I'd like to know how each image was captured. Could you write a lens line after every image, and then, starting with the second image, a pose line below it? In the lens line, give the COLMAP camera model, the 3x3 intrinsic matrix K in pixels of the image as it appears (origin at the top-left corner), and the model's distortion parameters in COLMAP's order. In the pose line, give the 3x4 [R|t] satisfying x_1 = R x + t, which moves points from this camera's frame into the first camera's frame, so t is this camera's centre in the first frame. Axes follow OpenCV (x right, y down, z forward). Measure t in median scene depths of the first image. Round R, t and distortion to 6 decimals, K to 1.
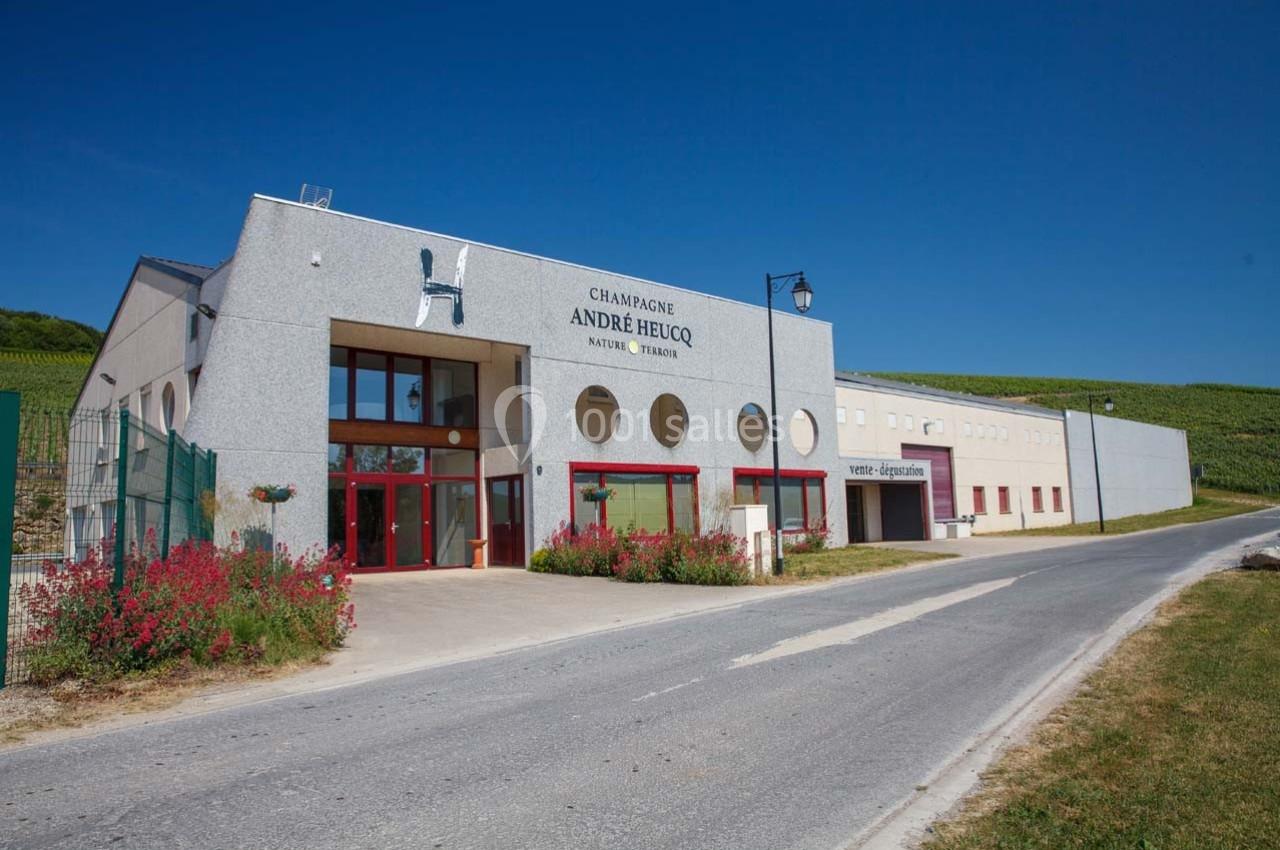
lens RADIAL K [[875.7, 0, 640.0], [0, 875.7, 425.0], [0, 0, 1]] dist [-0.078475, 0.057868]
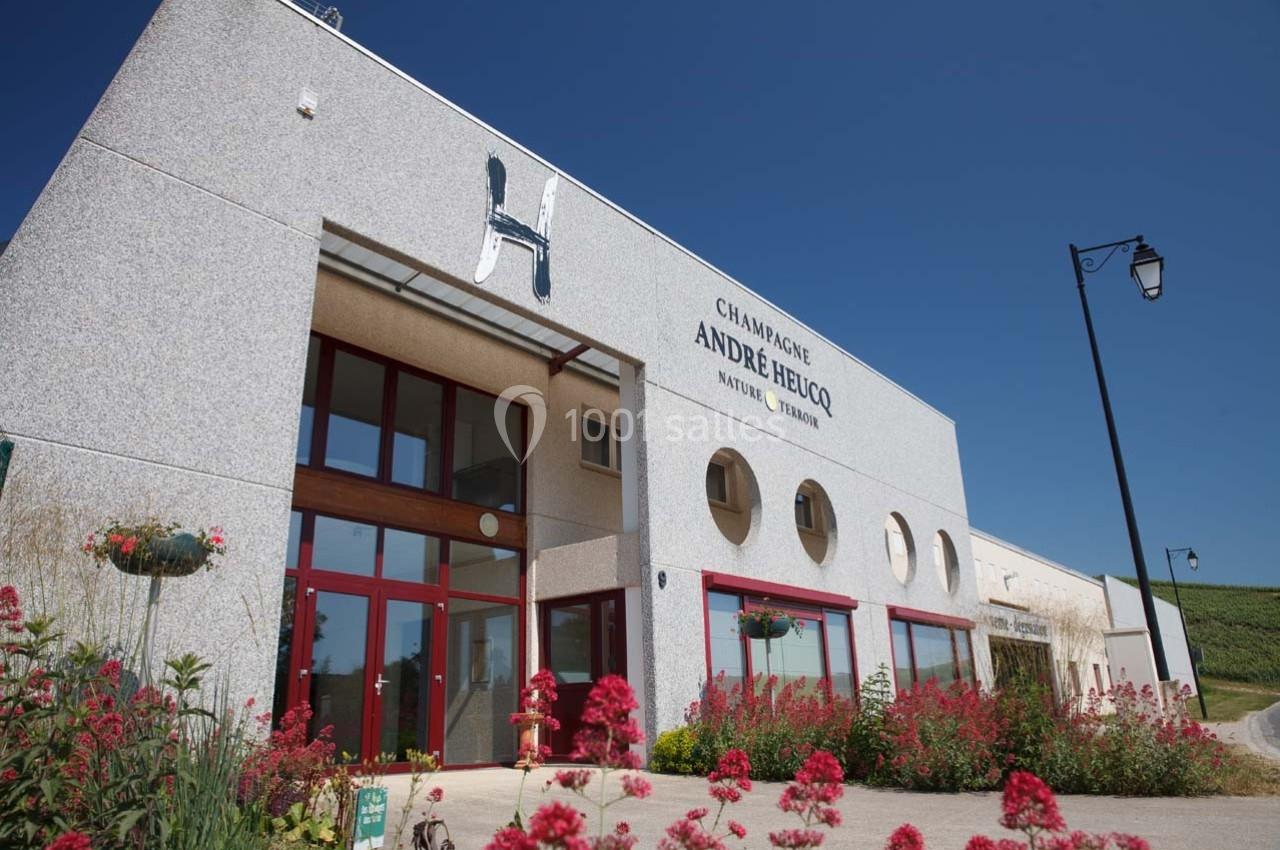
lens RADIAL K [[875.7, 0, 640.0], [0, 875.7, 425.0], [0, 0, 1]] dist [-0.078475, 0.057868]
pose [[0.991280, 0.045900, 0.123520, -0.184633], [-0.017821, 0.975457, -0.219467, 0.071599], [-0.130562, 0.215352, 0.967769, 0.417913]]
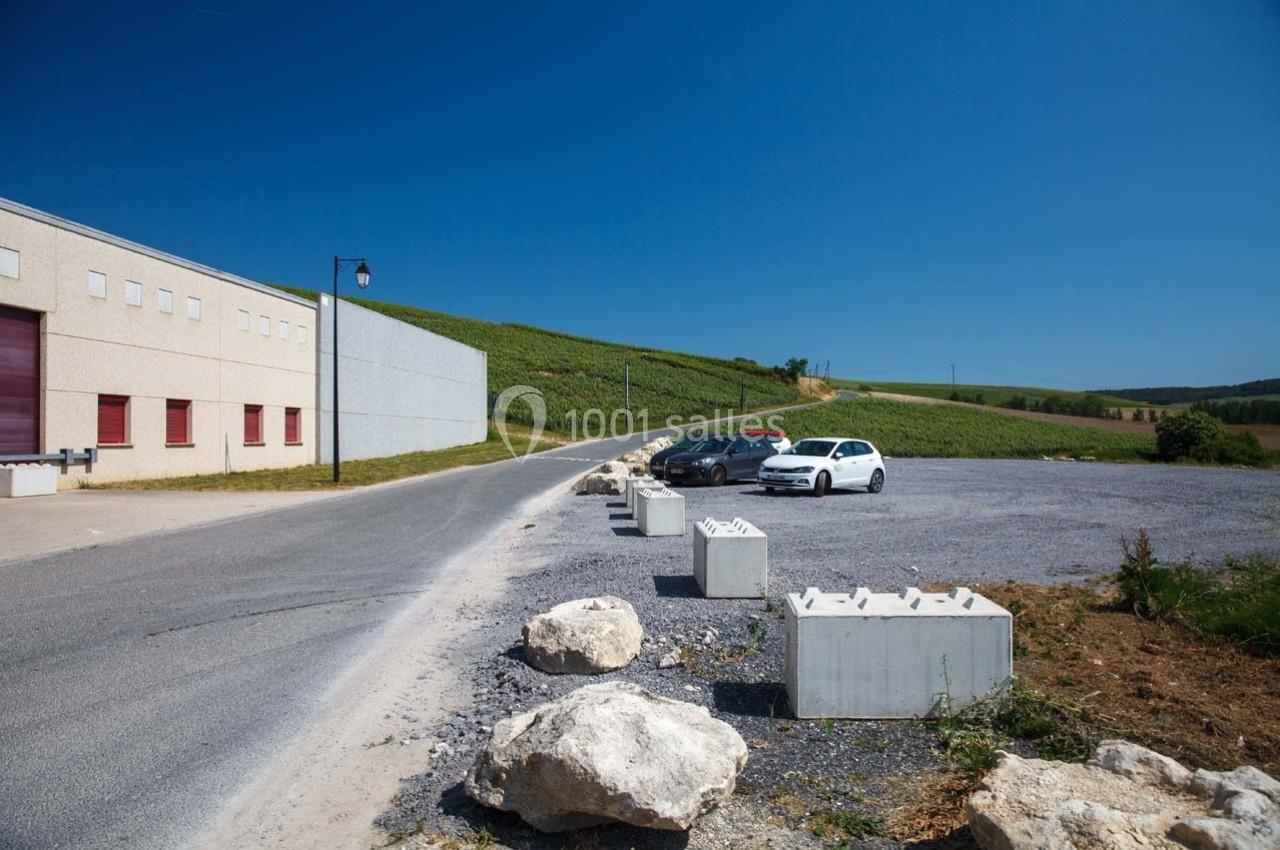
lens RADIAL K [[875.7, 0, 640.0], [0, 875.7, 425.0], [0, 0, 1]] dist [-0.078475, 0.057868]
pose [[0.746459, 0.035879, 0.664463, 0.564763], [-0.090982, 0.994671, 0.048501, 0.068464], [-0.659182, -0.096658, 0.745745, 0.785978]]
